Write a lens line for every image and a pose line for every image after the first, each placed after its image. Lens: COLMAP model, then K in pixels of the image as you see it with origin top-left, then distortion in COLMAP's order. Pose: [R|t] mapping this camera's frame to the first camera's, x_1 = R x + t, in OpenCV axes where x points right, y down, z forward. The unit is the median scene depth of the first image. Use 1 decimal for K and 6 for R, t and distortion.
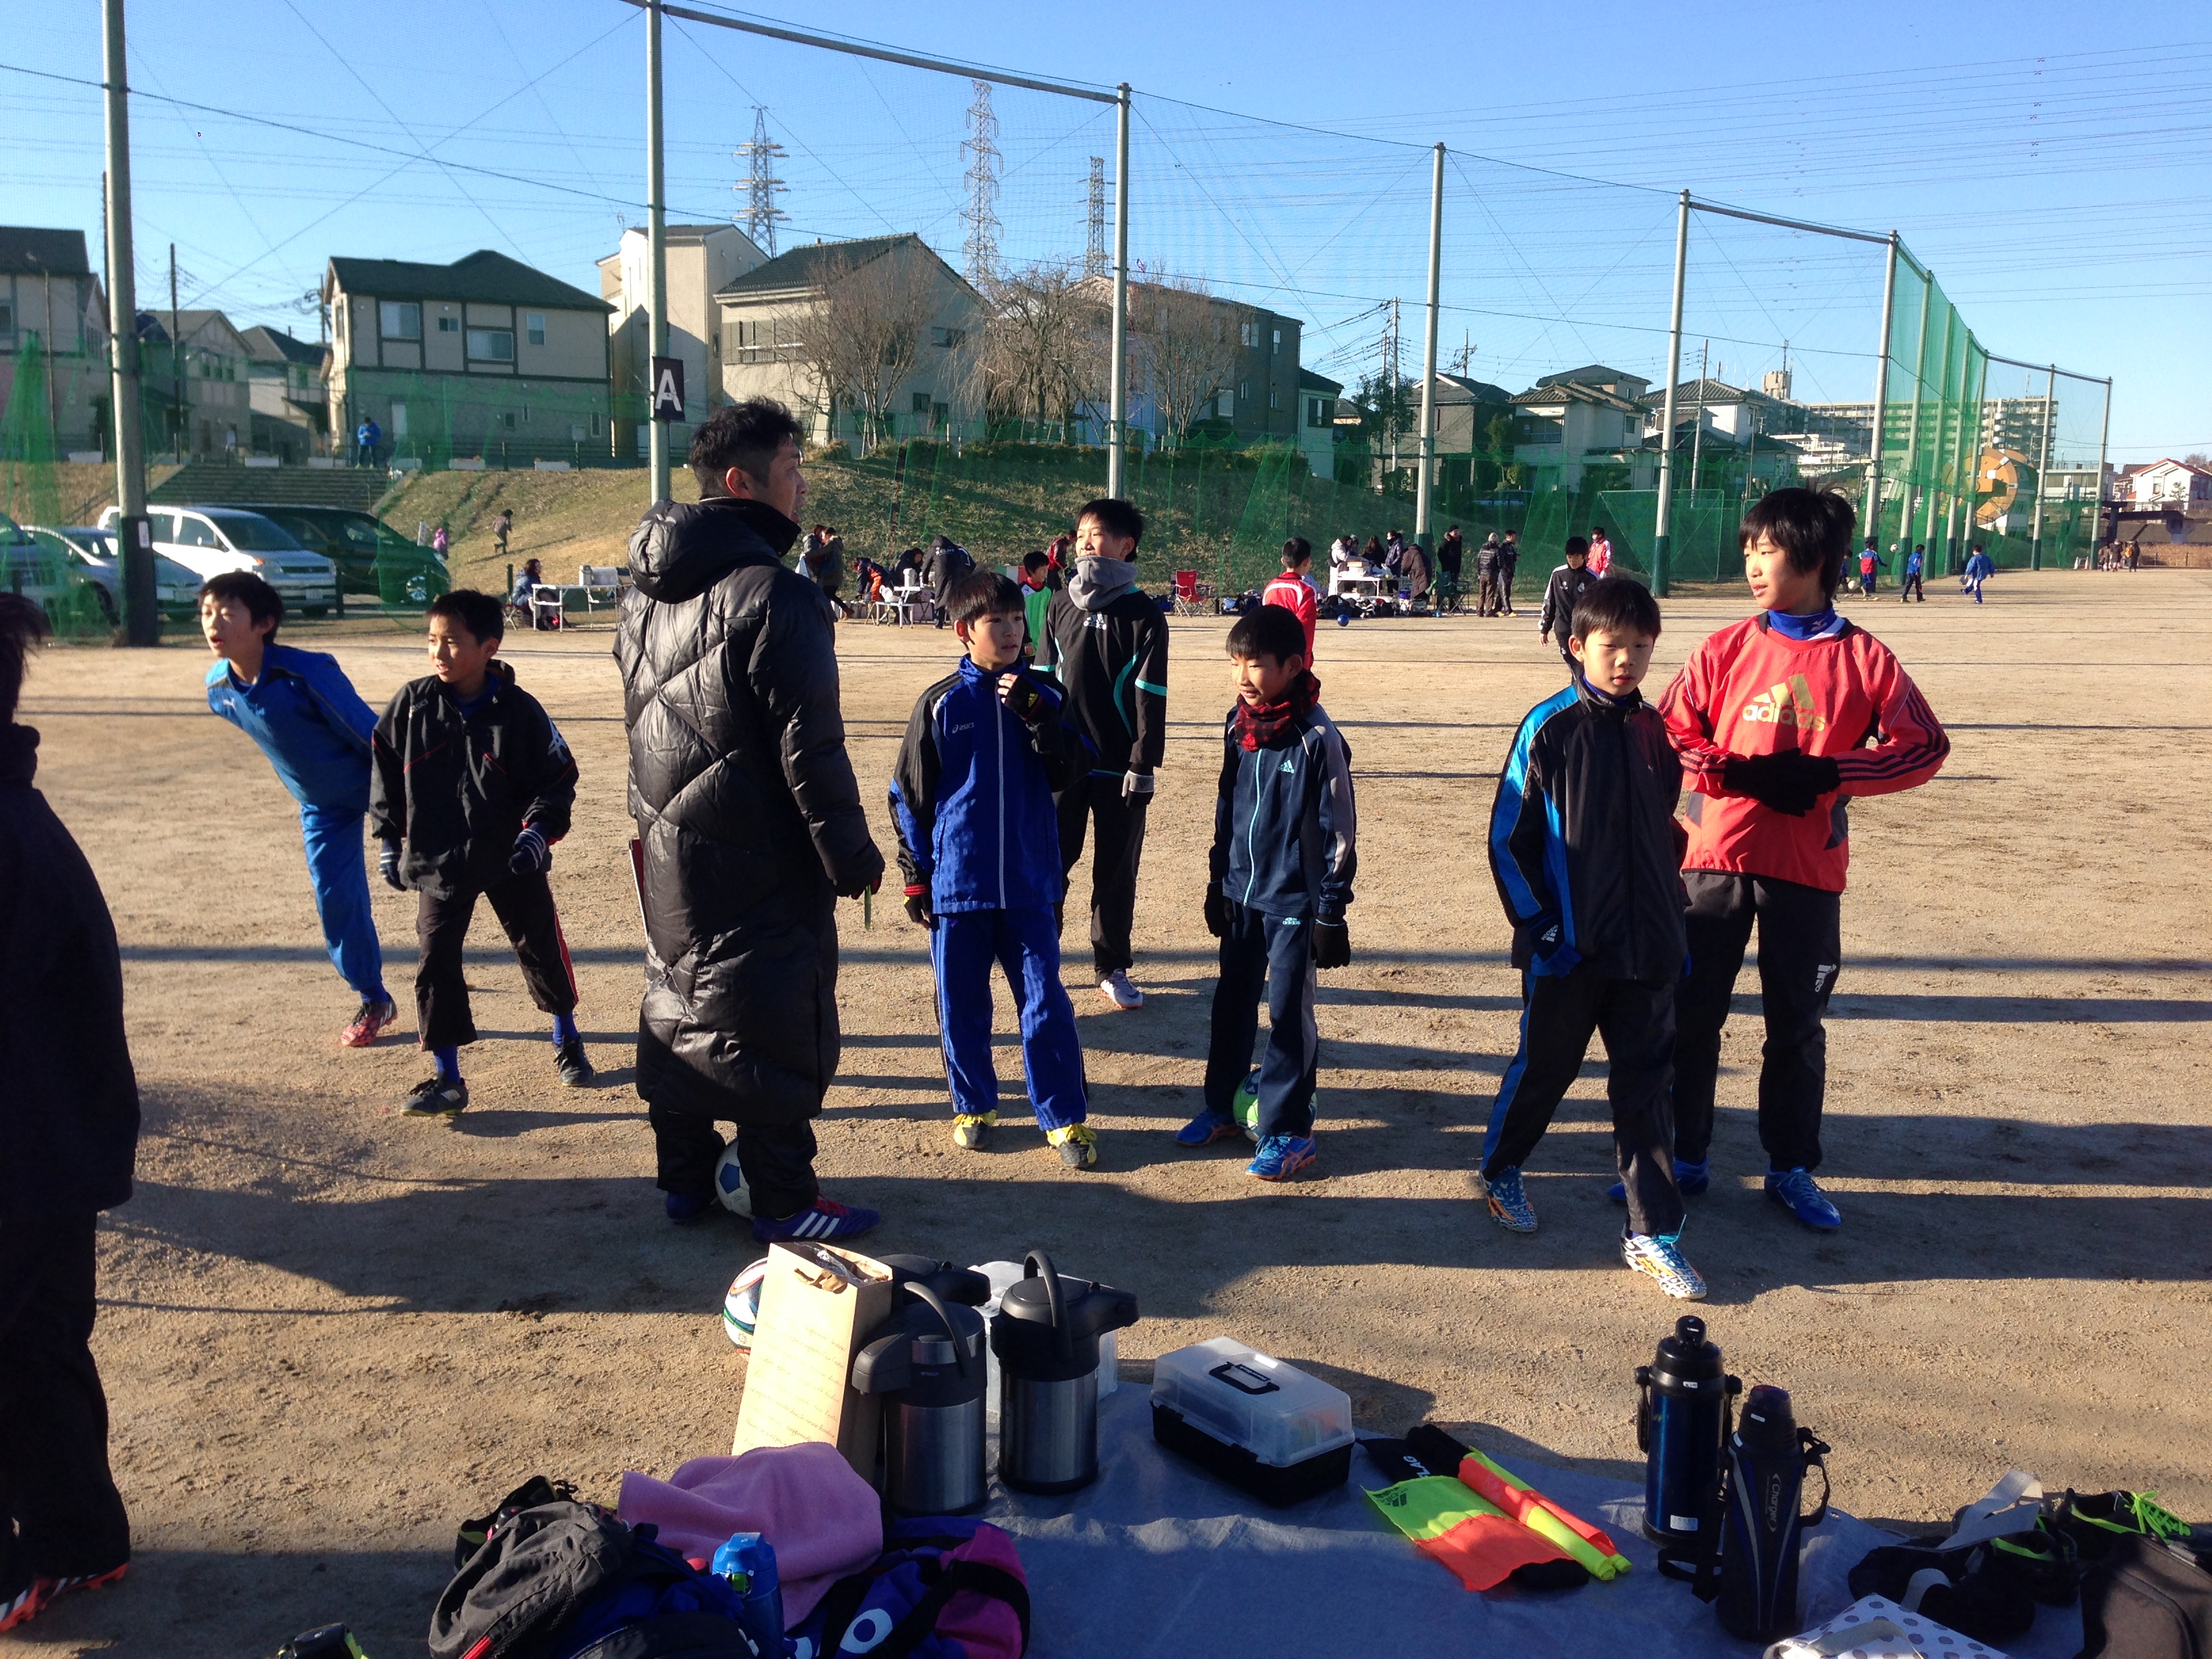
lens RADIAL K [[2156.9, 0, 1163.0], [0, 2156.9, 856.8], [0, 0, 1]] dist [0.131254, -0.215946]
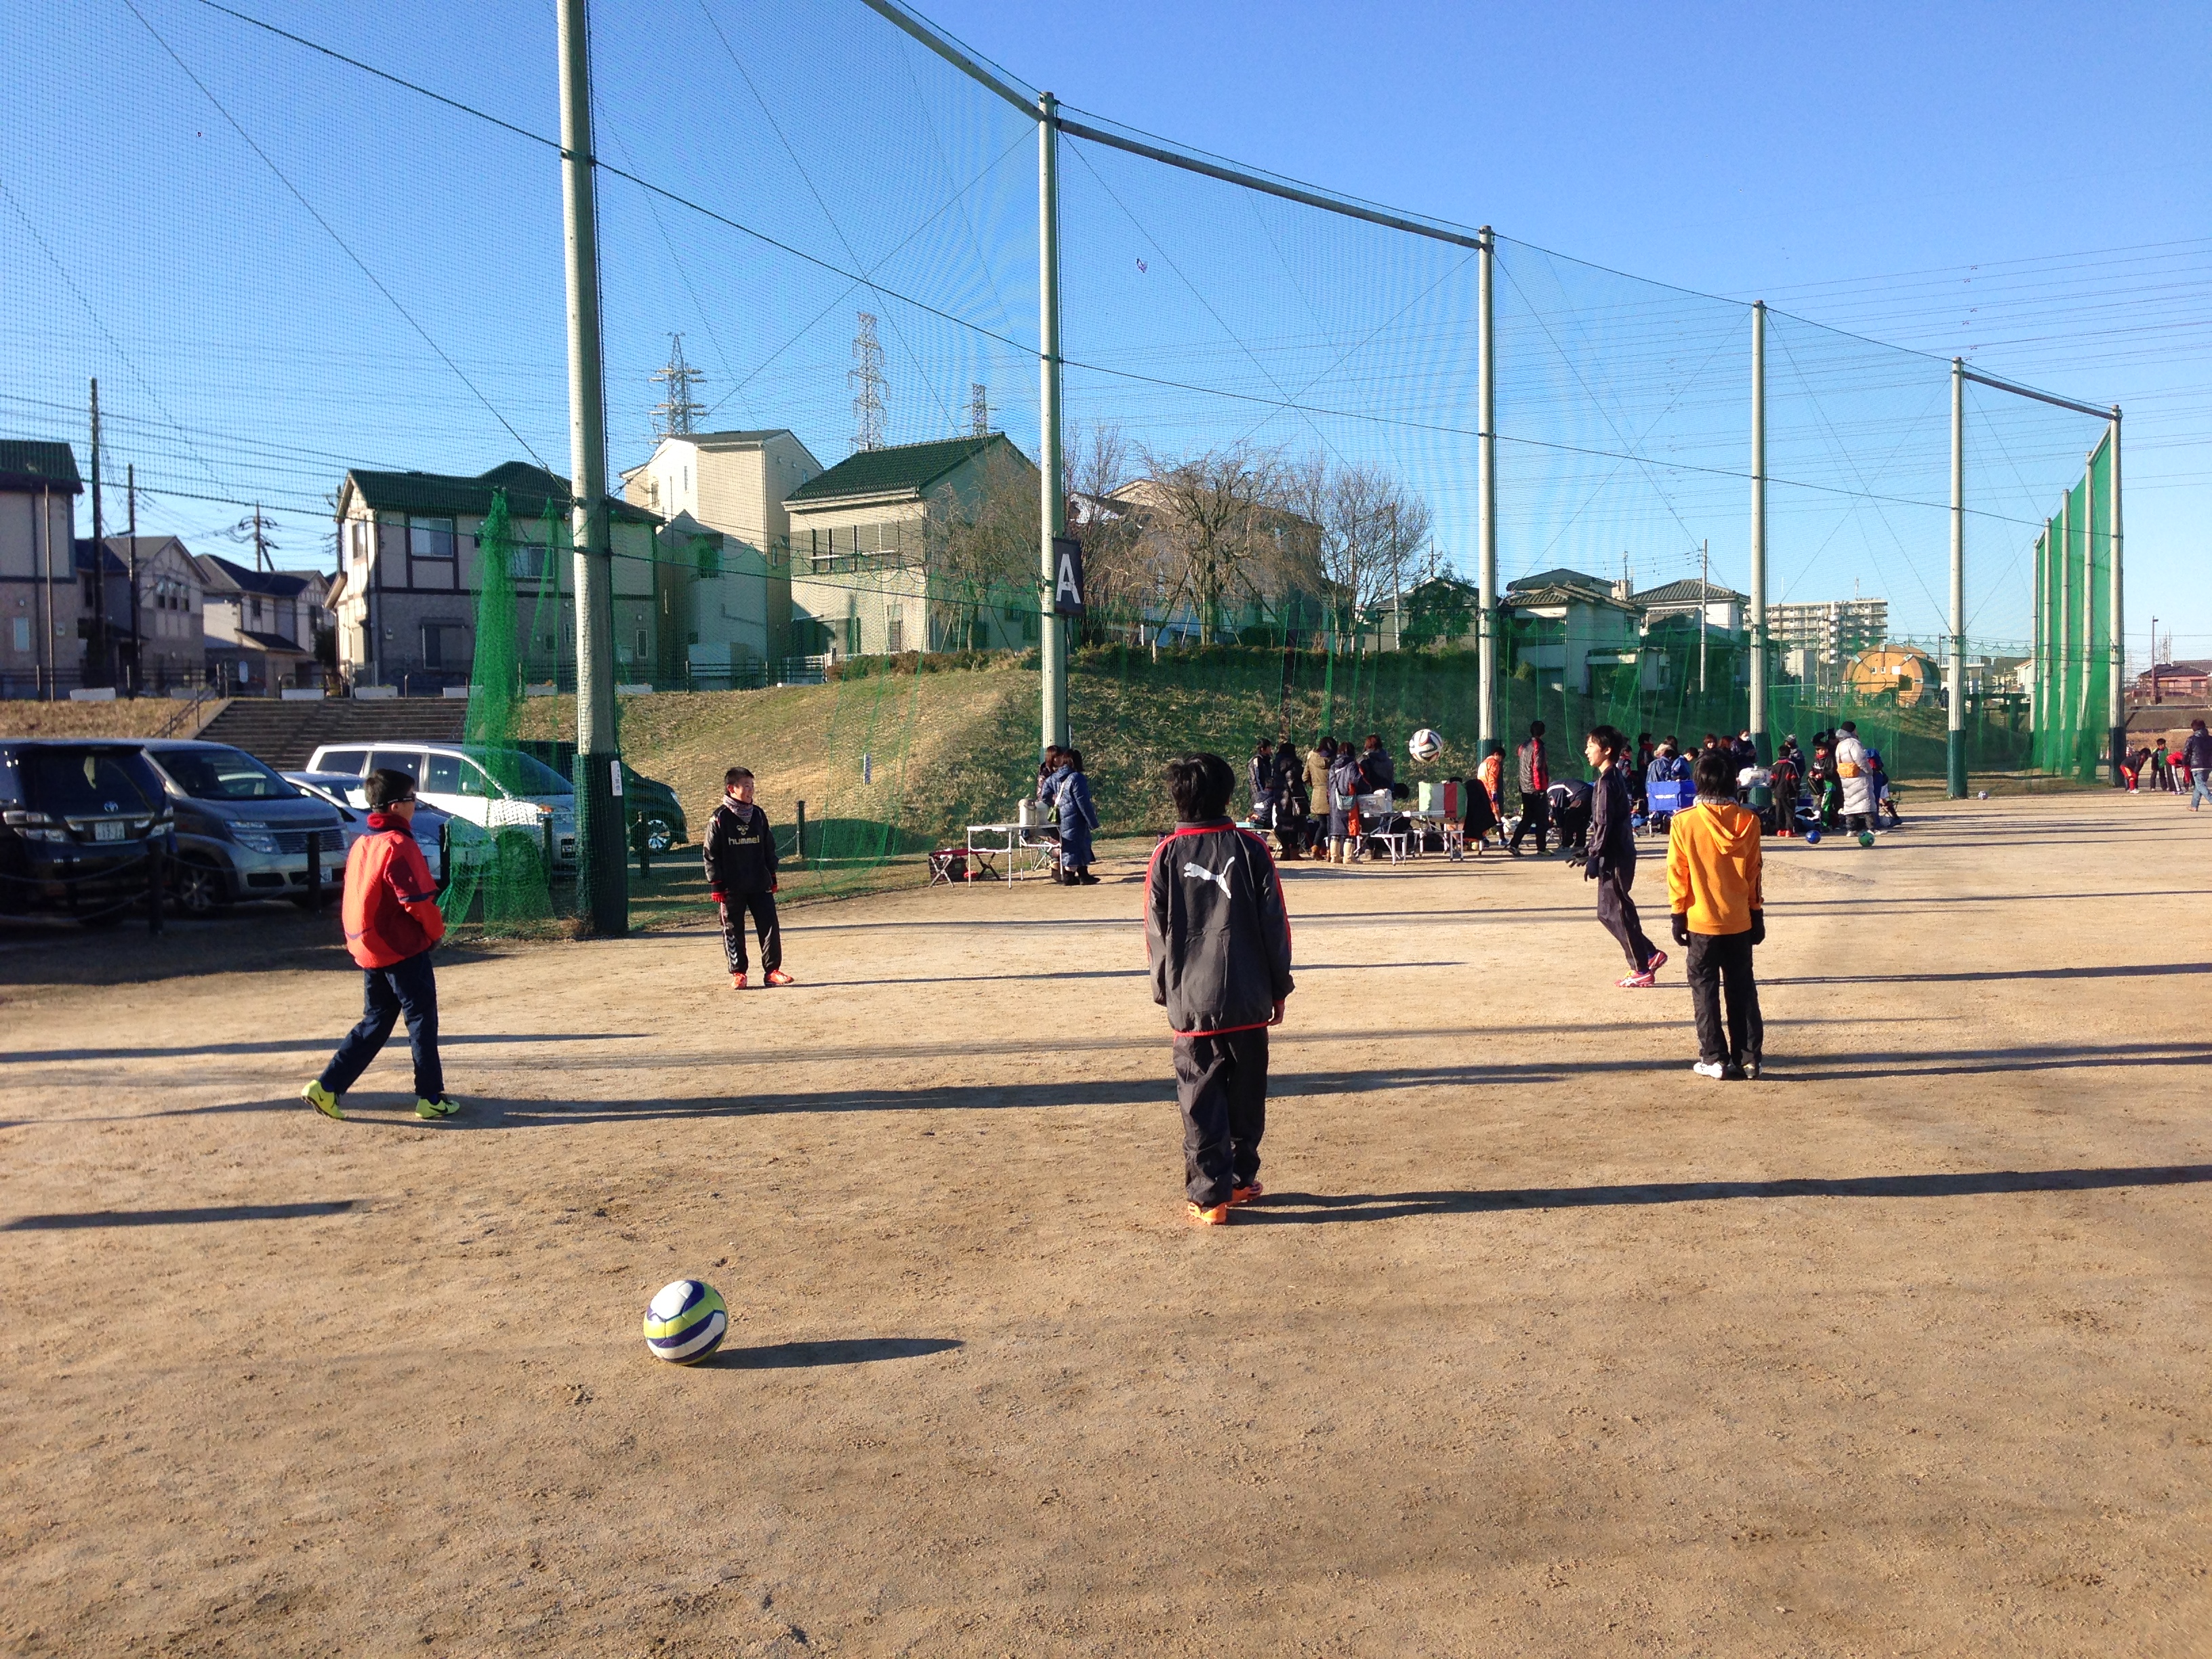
lens RADIAL K [[2053.1, 0, 1101.4], [0, 2053.1, 822.4], [0, 0, 1]] dist [0.132744, -0.267558]
pose [[0.994657, -0.032026, 0.098140, -0.172435], [0.042782, 0.993062, -0.109533, -0.024428], [-0.093951, 0.113146, 0.989126, 0.152930]]
